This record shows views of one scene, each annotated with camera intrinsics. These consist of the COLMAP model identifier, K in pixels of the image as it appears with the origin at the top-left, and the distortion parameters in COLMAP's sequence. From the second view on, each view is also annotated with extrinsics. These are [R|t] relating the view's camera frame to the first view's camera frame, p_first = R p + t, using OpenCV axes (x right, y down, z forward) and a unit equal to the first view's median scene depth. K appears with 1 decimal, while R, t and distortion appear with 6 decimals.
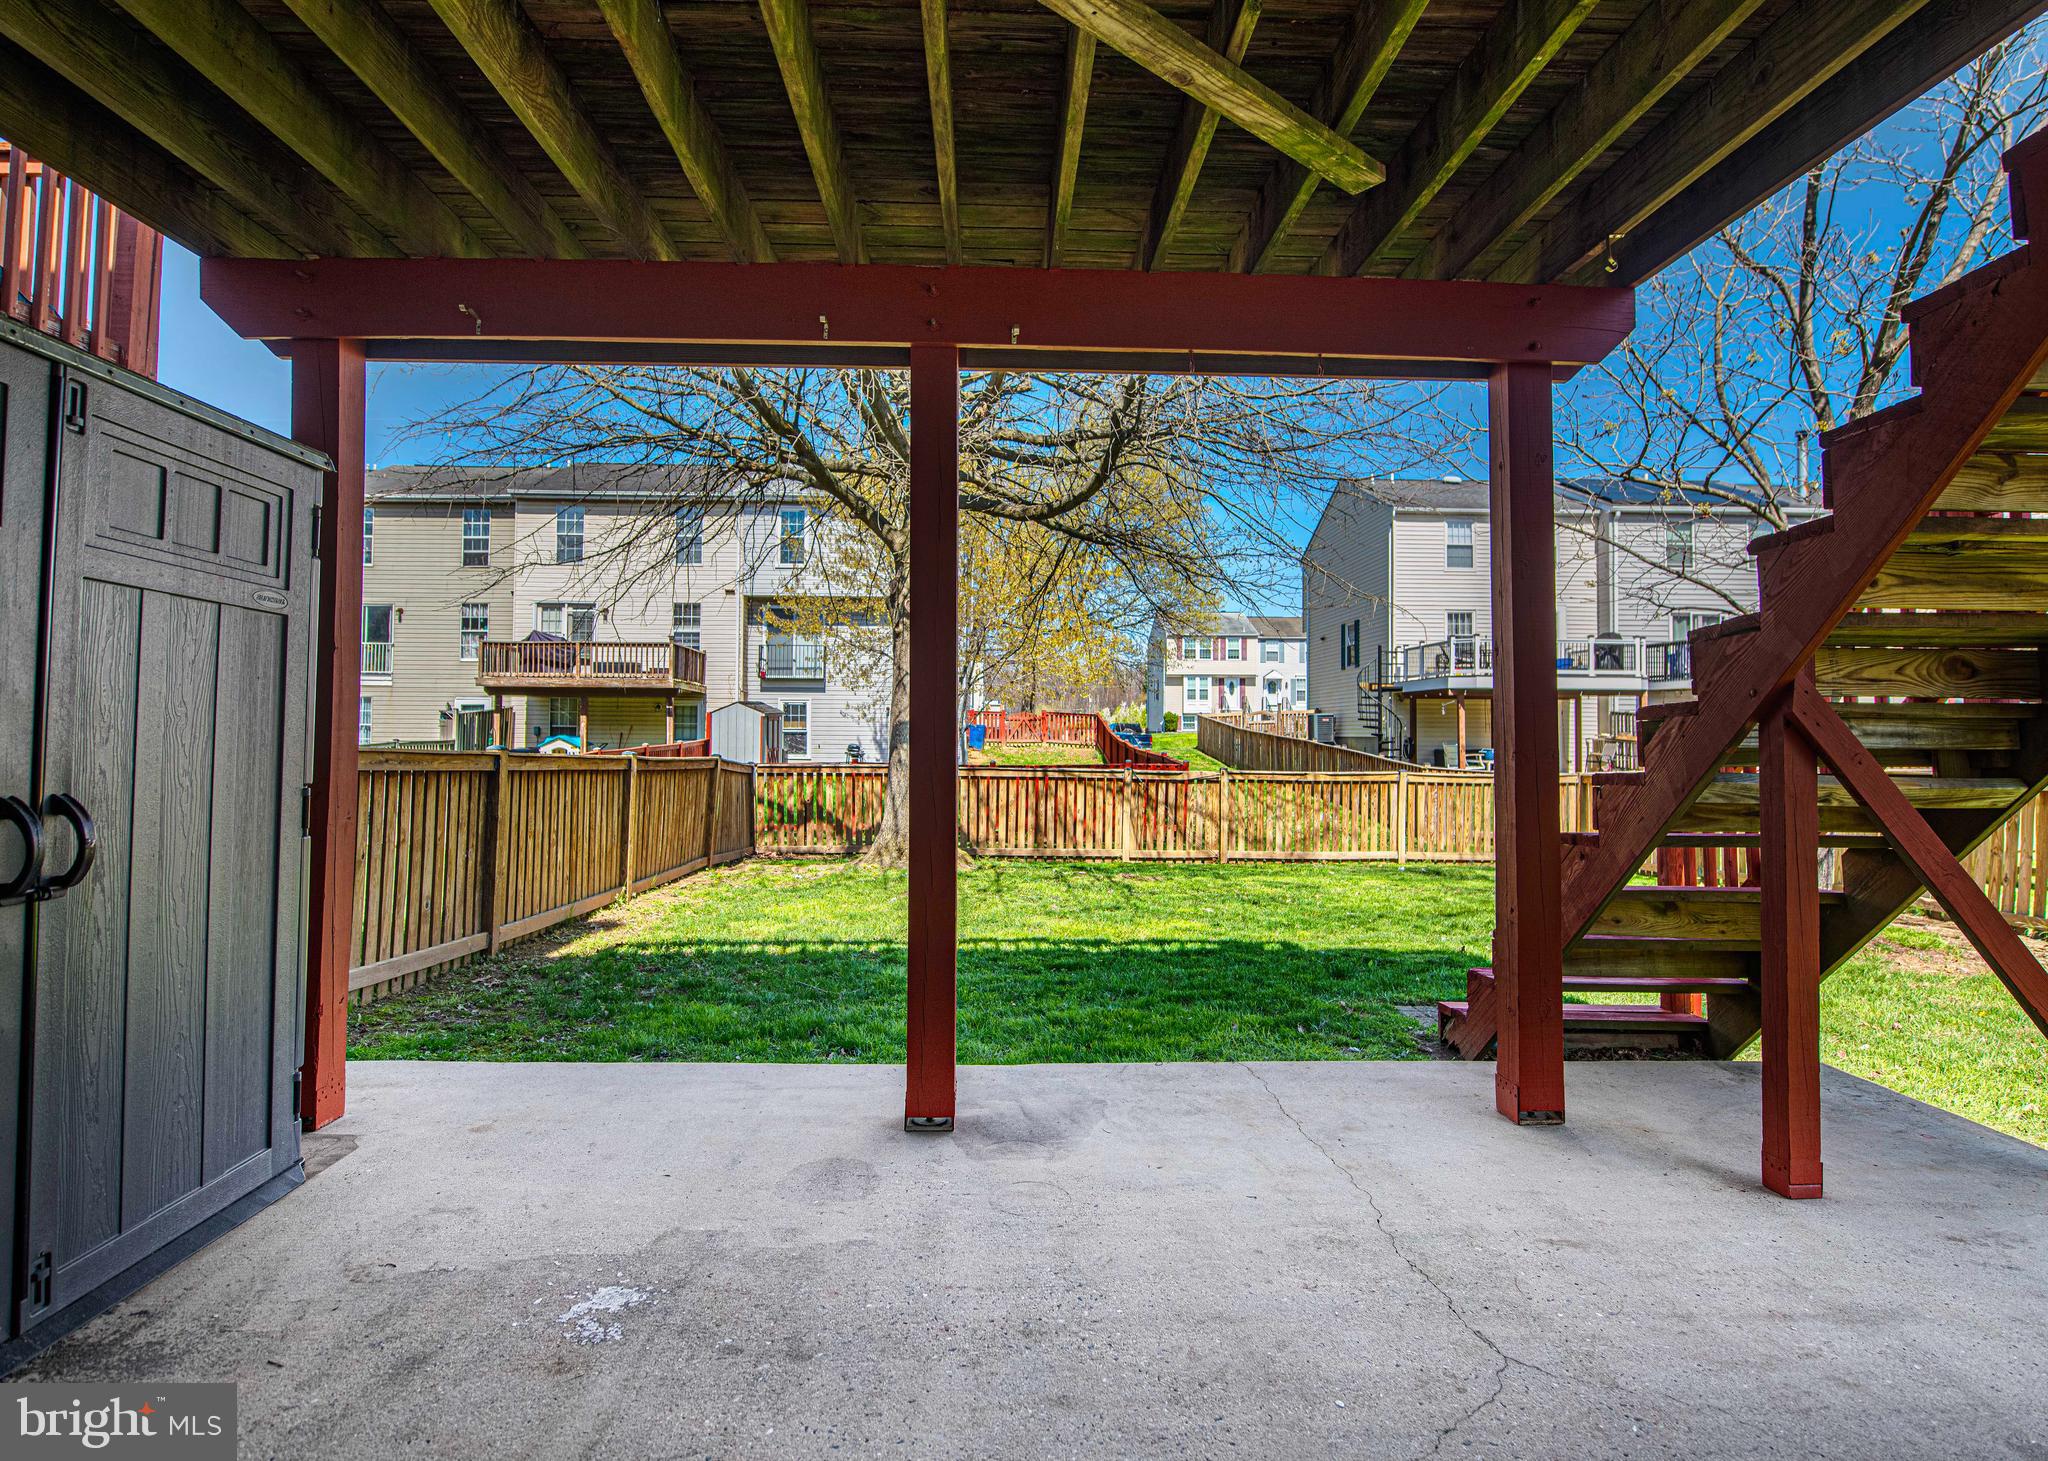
lens RADIAL K [[1041.8, 0, 1018.1], [0, 1041.8, 696.8], [0, 0, 1]] dist [-0.004777, -0.003007]
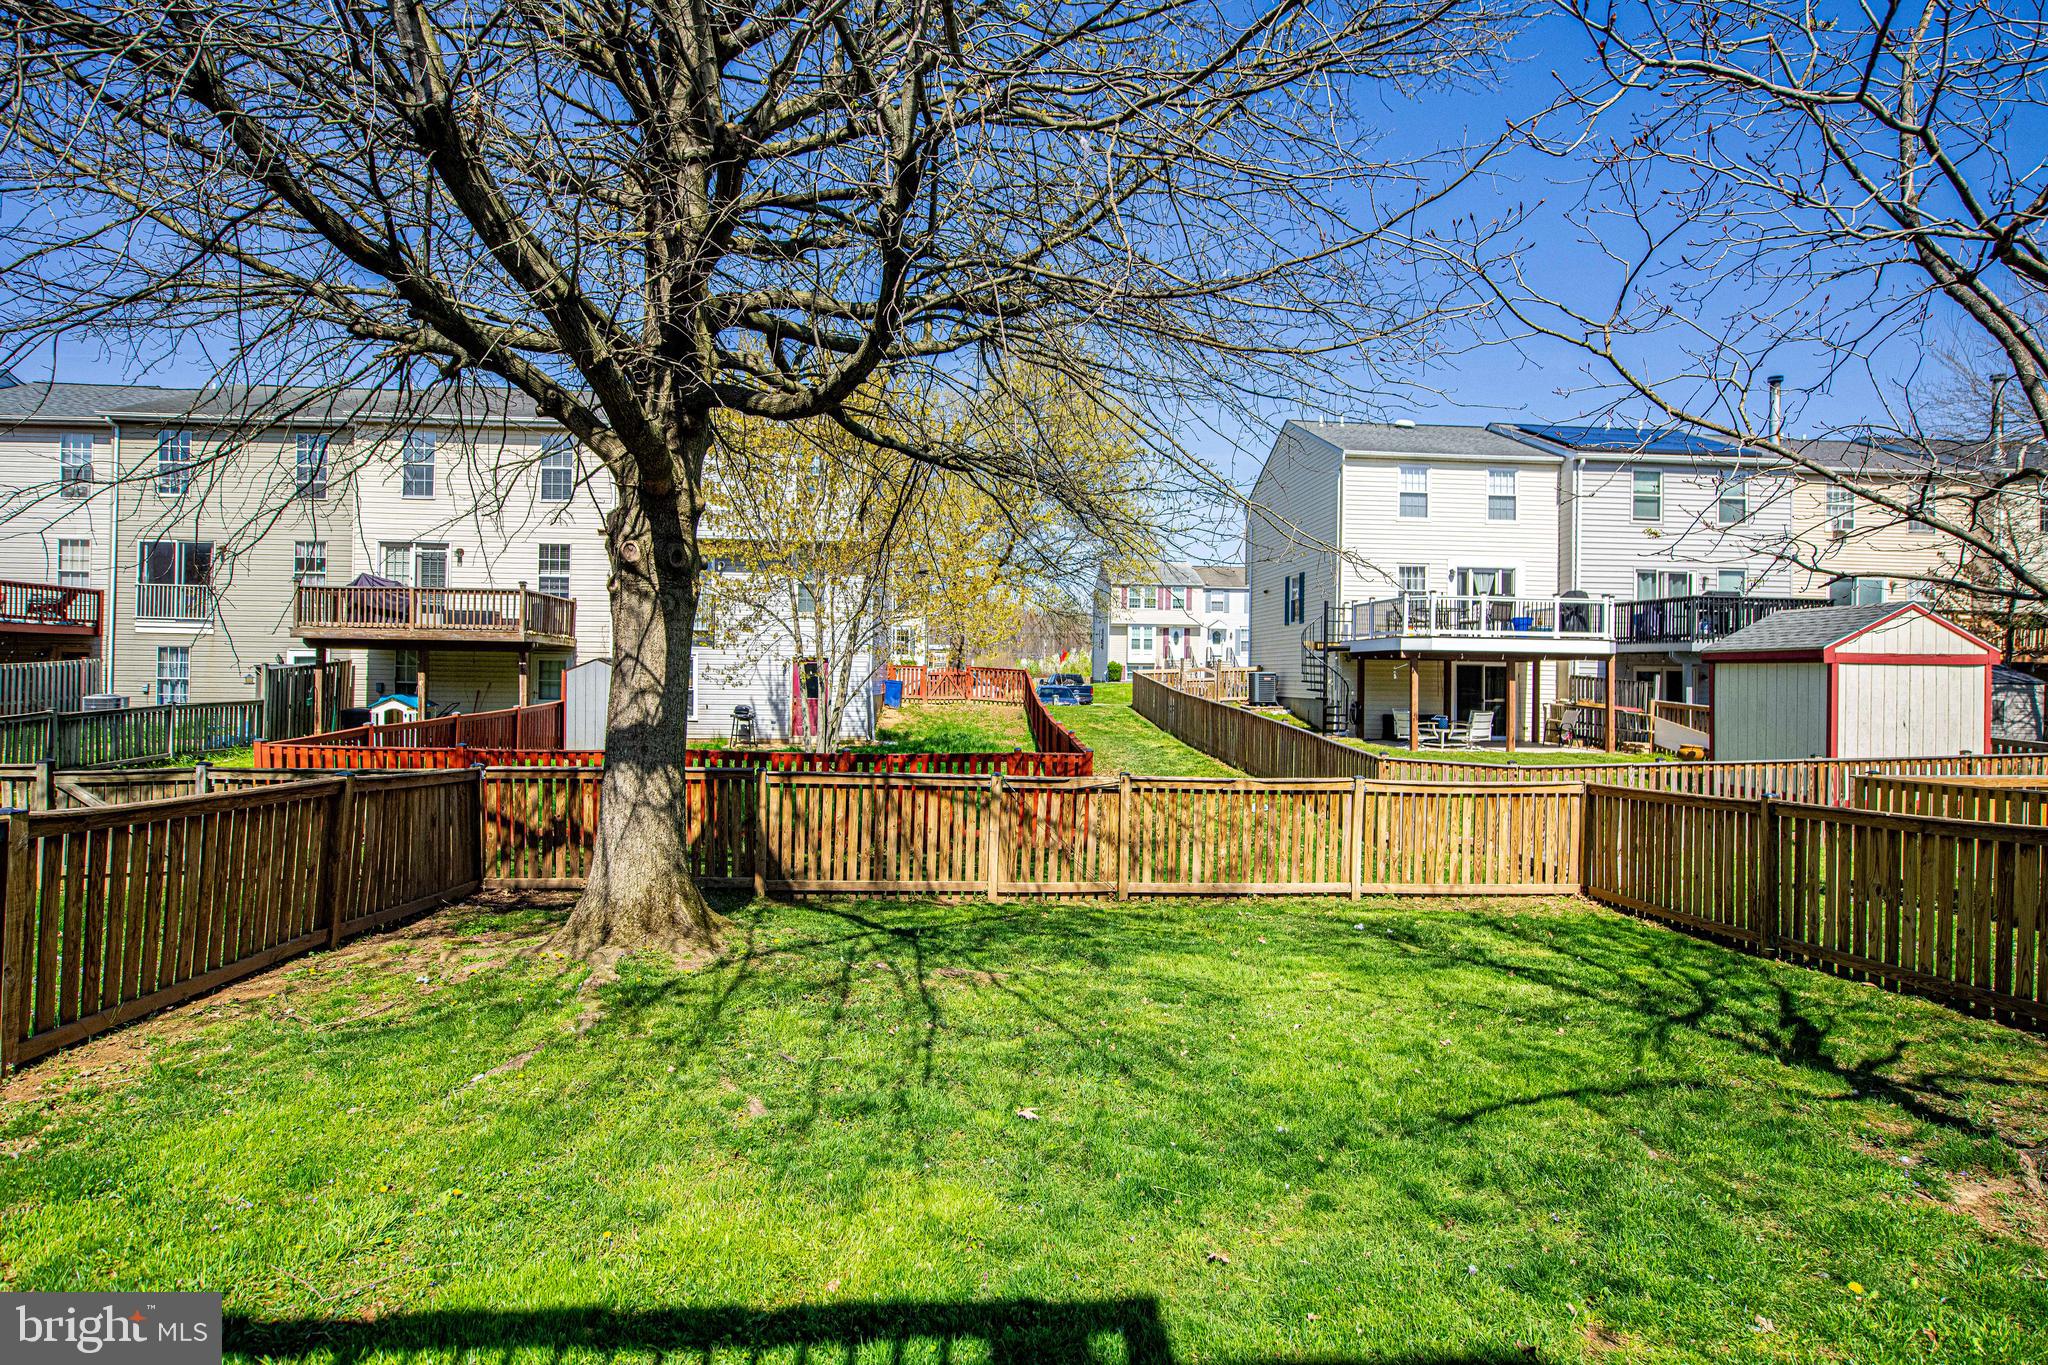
lens RADIAL K [[1013.1, 0, 1022.2], [0, 1013.1, 665.4], [0, 0, 1]] dist [-0.005969, 0.000162]
pose [[0.998883, 0.008279, 0.046517, 0.087826], [-0.009417, 0.999661, 0.024286, -0.026441], [-0.046300, -0.024697, 0.998622, 0.273184]]
